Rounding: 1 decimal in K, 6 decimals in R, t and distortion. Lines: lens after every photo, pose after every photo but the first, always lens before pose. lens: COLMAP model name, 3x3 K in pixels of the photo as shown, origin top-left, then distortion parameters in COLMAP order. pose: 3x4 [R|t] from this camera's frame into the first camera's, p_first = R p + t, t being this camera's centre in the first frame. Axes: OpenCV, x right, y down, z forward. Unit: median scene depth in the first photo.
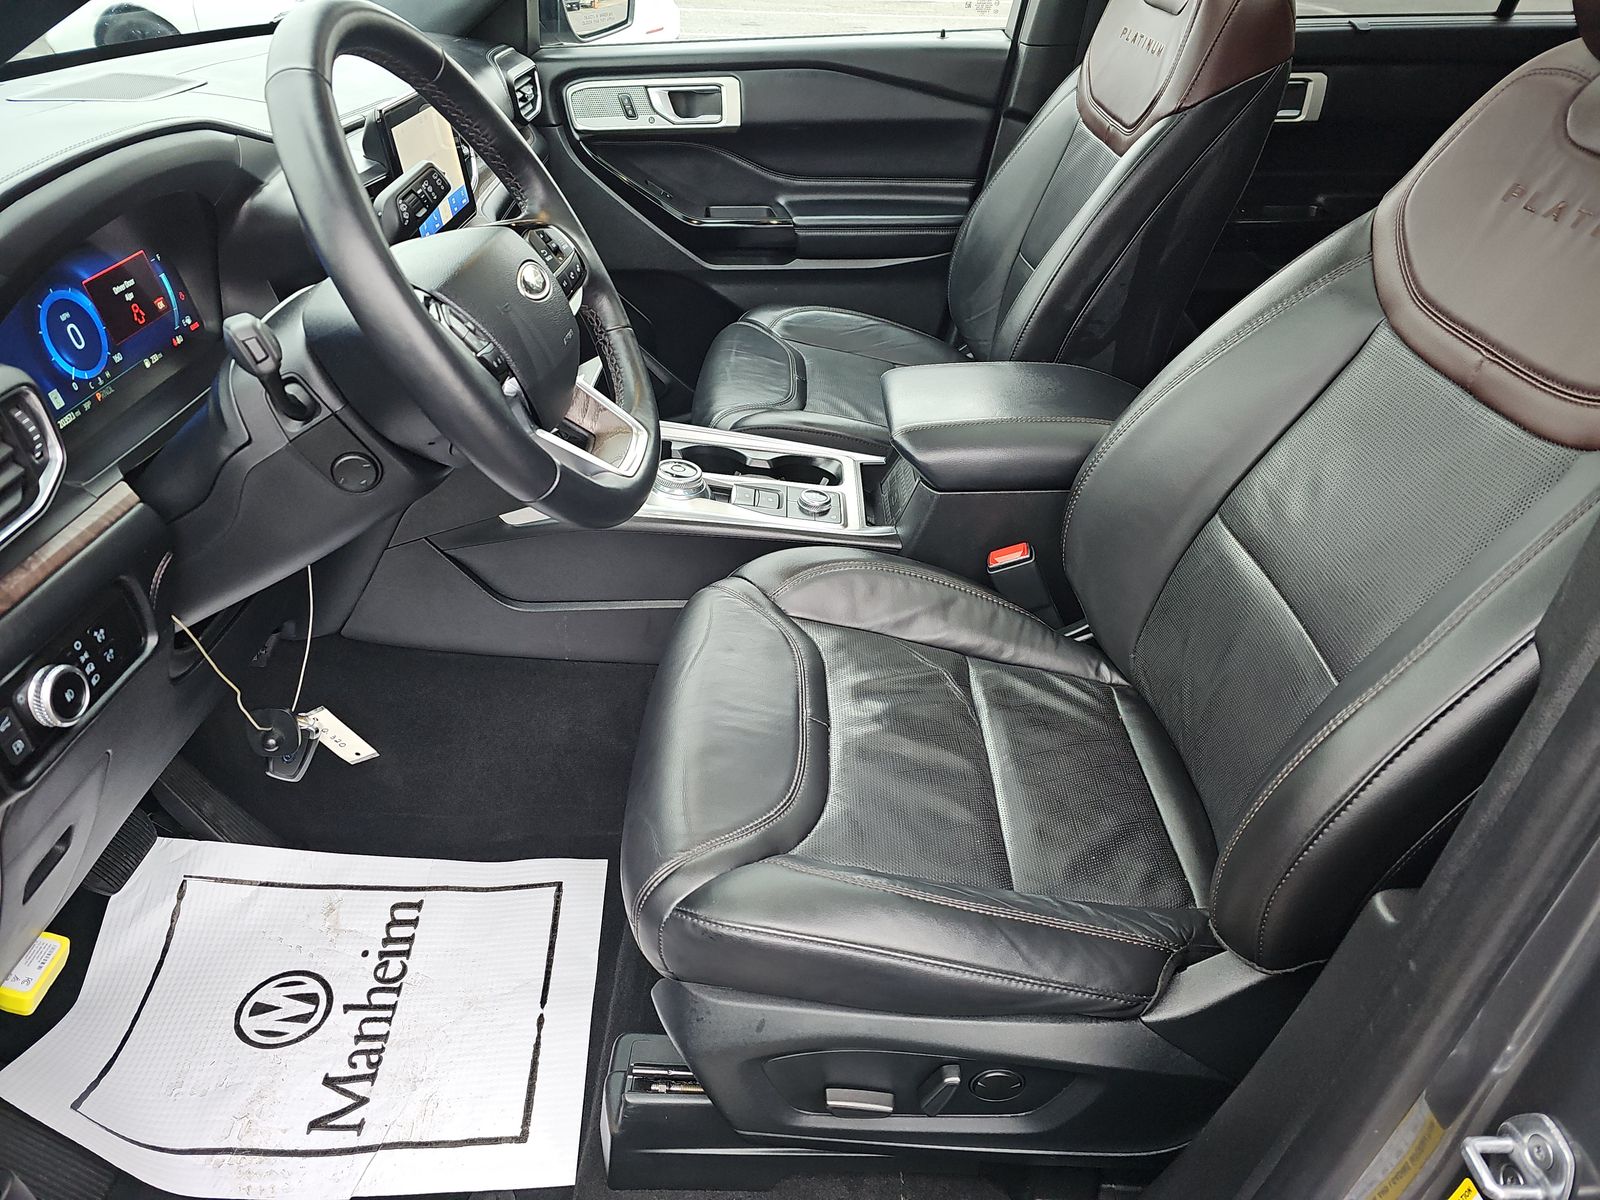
lens RADIAL K [[1054.9, 0, 801.7], [0, 1054.9, 563.6], [0, 0, 1]] dist [-0.006458, -0.005181]
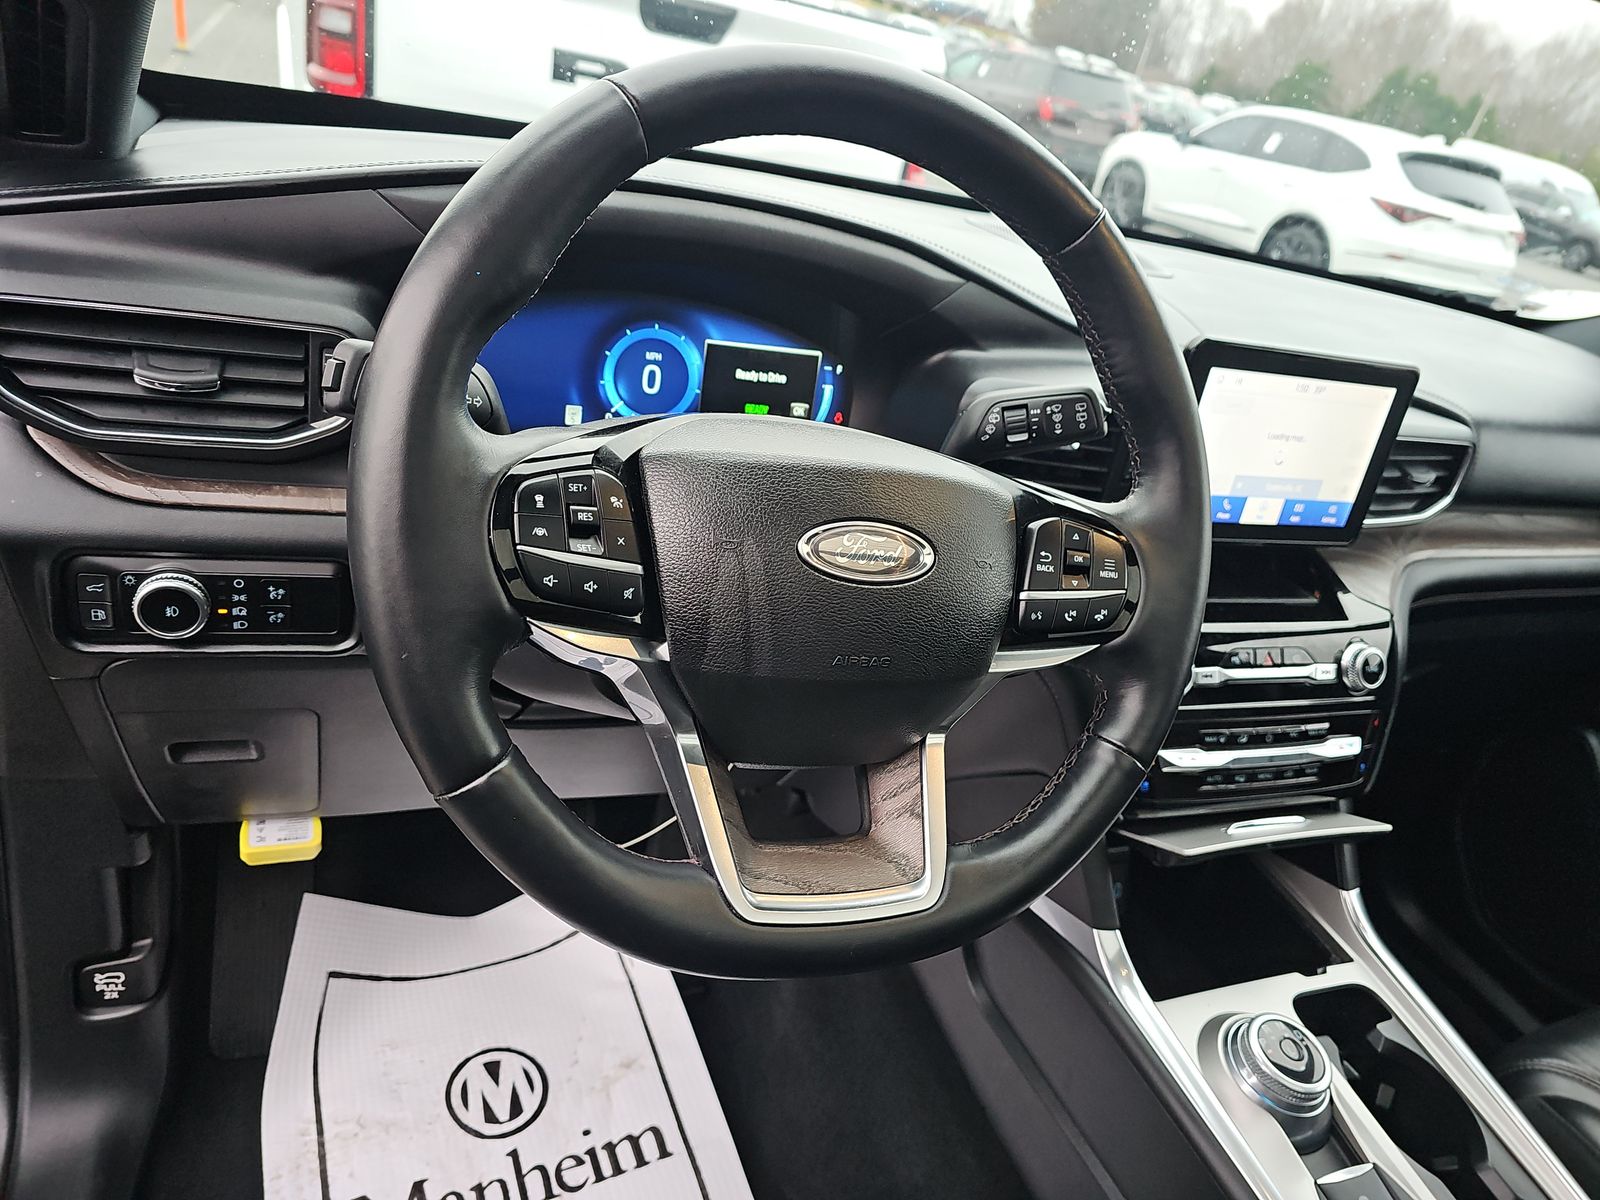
lens RADIAL K [[1054.9, 0, 801.7], [0, 1054.9, 563.6], [0, 0, 1]] dist [-0.006458, -0.005181]
pose [[0.374360, 0.464362, -0.802635, 0.160260], [-0.654020, 0.745833, 0.126456, -0.261439], [0.657353, 0.477599, 0.582912, 0.542023]]
